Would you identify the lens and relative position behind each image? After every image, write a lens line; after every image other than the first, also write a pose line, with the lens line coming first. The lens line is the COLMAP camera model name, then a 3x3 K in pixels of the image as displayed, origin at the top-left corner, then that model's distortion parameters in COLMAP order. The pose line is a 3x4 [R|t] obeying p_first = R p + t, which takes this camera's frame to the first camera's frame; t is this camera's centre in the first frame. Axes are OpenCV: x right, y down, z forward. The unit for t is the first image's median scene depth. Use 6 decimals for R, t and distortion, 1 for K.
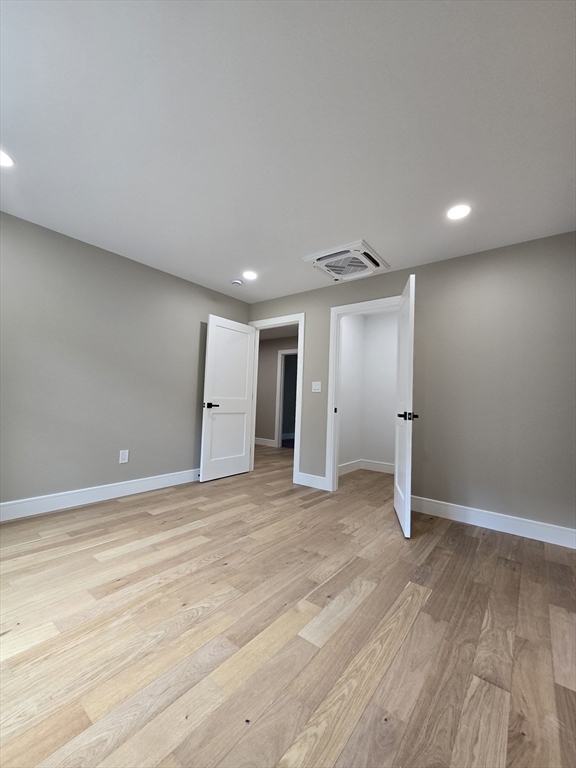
lens RADIAL K [[314.8, 0, 291.0], [0, 314.8, 389.1], [0, 0, 1]] dist [-0.000903, -0.000075]
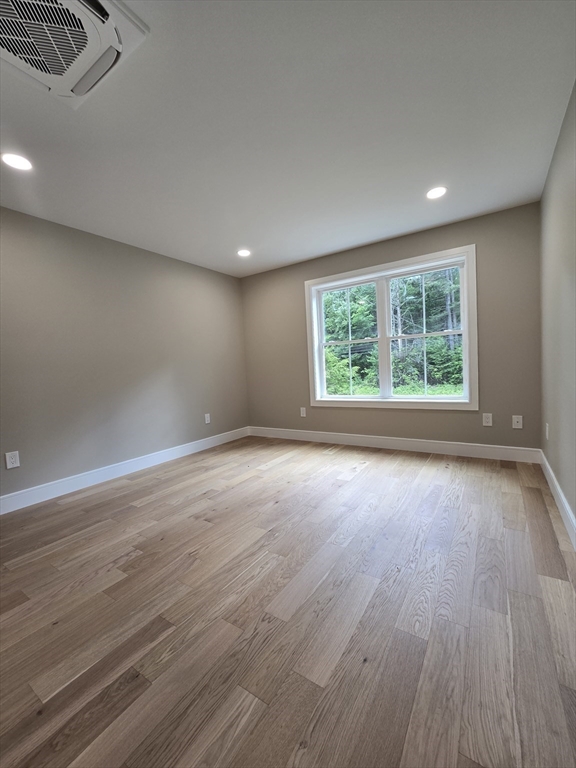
lens RADIAL K [[314.8, 0, 290.6], [0, 314.8, 383.7], [0, 0, 1]] dist [-0.000903, -0.000075]
pose [[-0.996634, 0.017628, -0.080068, -0.146107], [0.016649, 0.999778, 0.012878, 0.058045], [0.080277, 0.011501, -0.996706, 1.946524]]
